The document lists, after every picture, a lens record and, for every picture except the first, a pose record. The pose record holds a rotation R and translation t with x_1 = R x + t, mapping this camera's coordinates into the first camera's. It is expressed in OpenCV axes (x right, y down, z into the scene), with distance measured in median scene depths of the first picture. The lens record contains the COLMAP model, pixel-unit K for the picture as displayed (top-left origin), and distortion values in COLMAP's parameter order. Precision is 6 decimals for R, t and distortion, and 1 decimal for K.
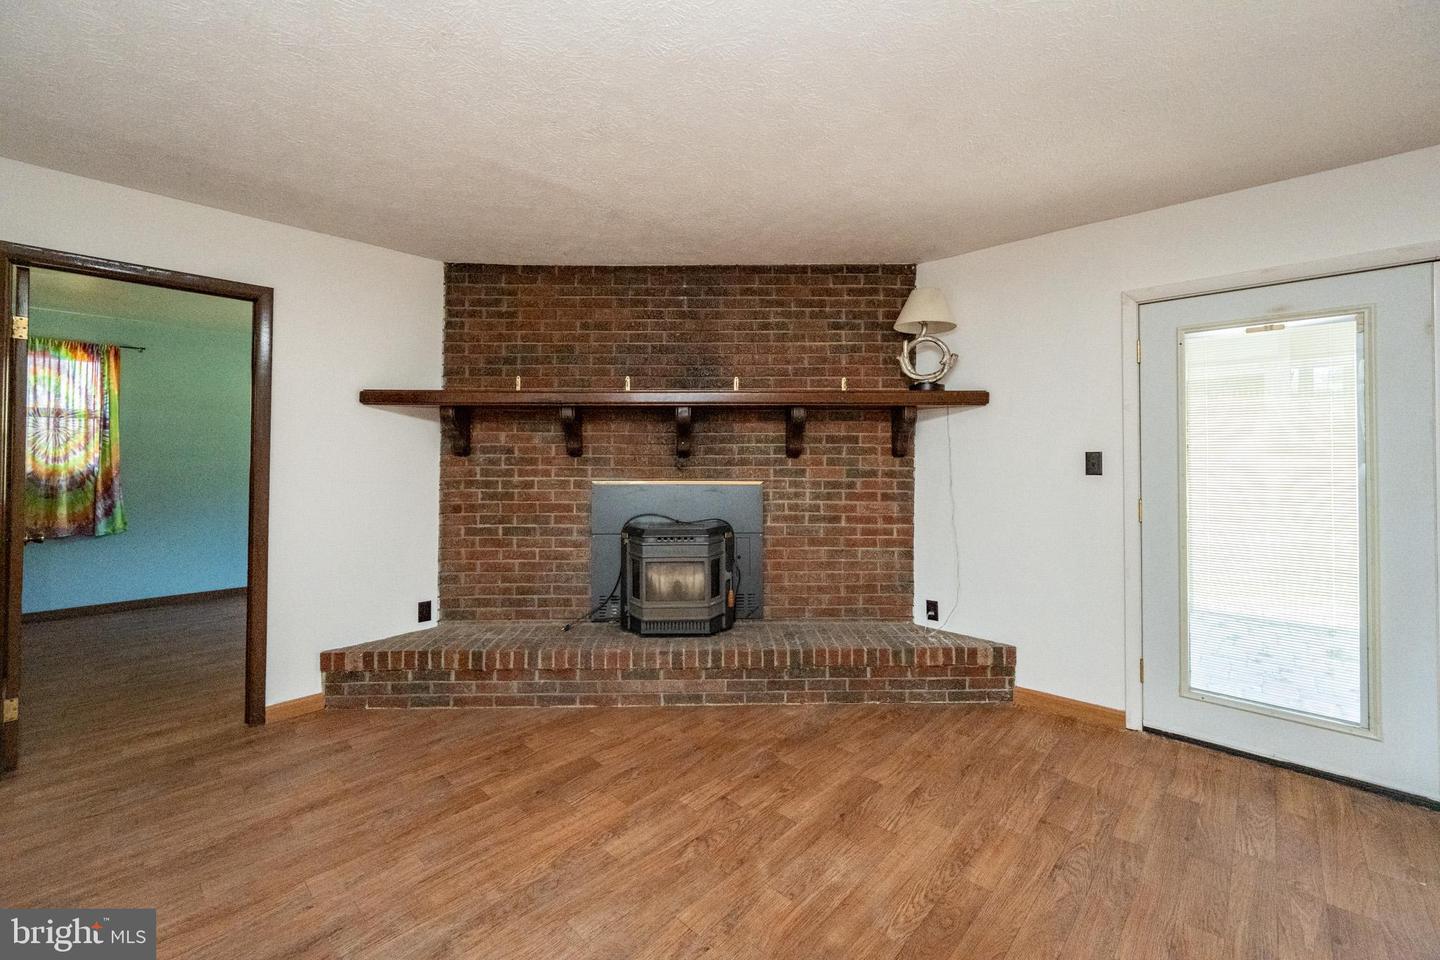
lens RADIAL K [[583.5, 0, 775.5], [0, 583.5, 447.8], [0, 0, 1]] dist [-0.001345, 0.001017]
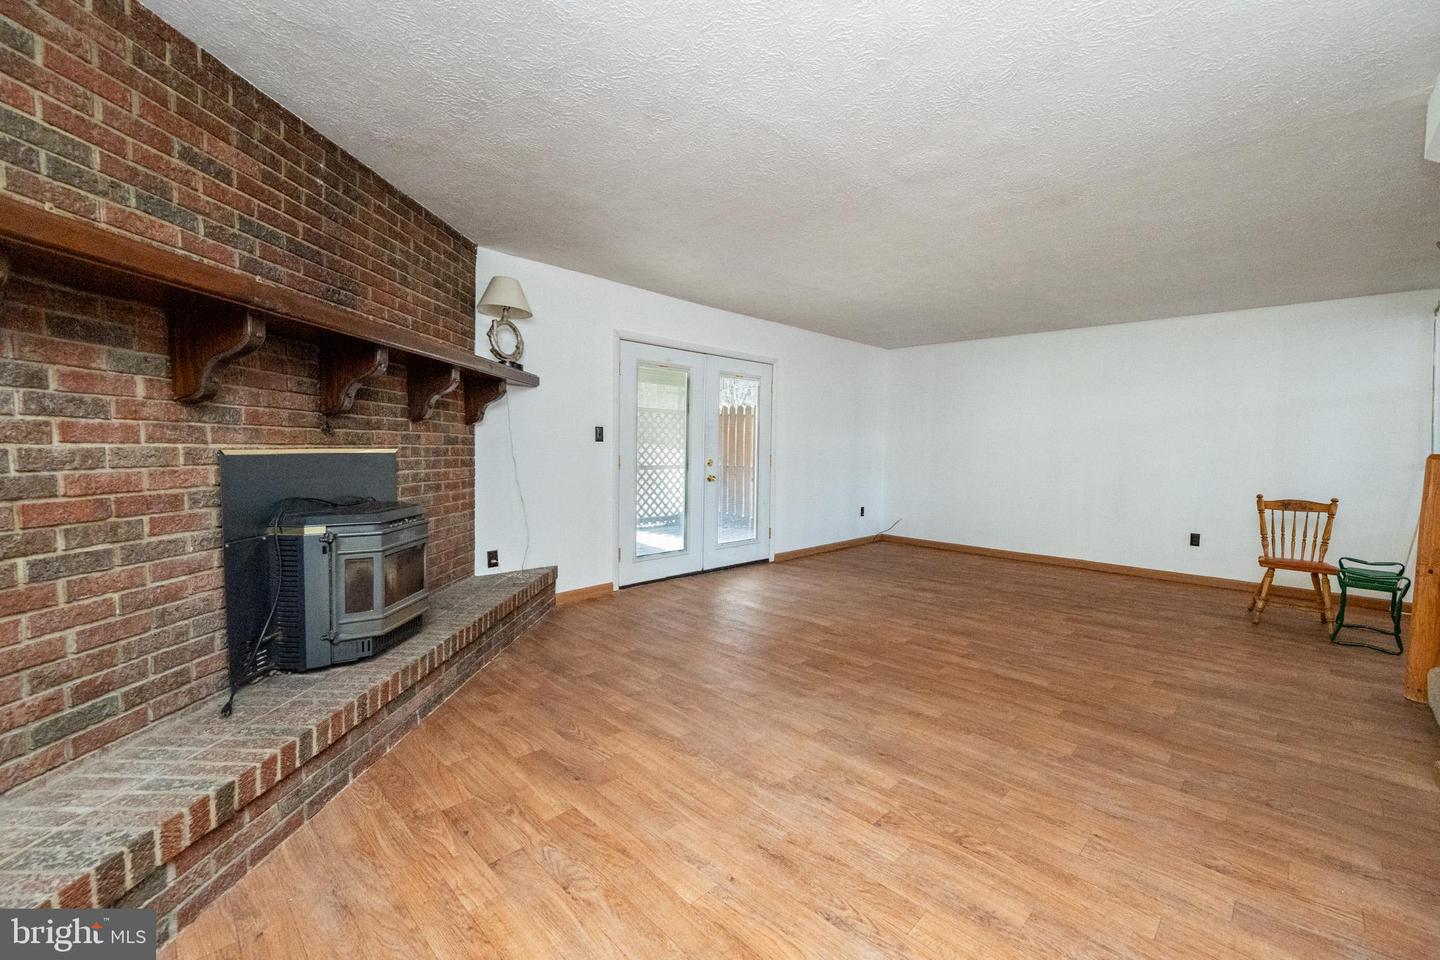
lens RADIAL K [[583.5, 0, 723.8], [0, 583.5, 480.6], [0, 0, 1]] dist [-0.001345, 0.001017]
pose [[0.062006, -0.061185, 0.996199, -0.847469], [-0.031248, 0.997511, 0.063210, 0.035603], [-0.997587, -0.035049, 0.059939, 0.480483]]
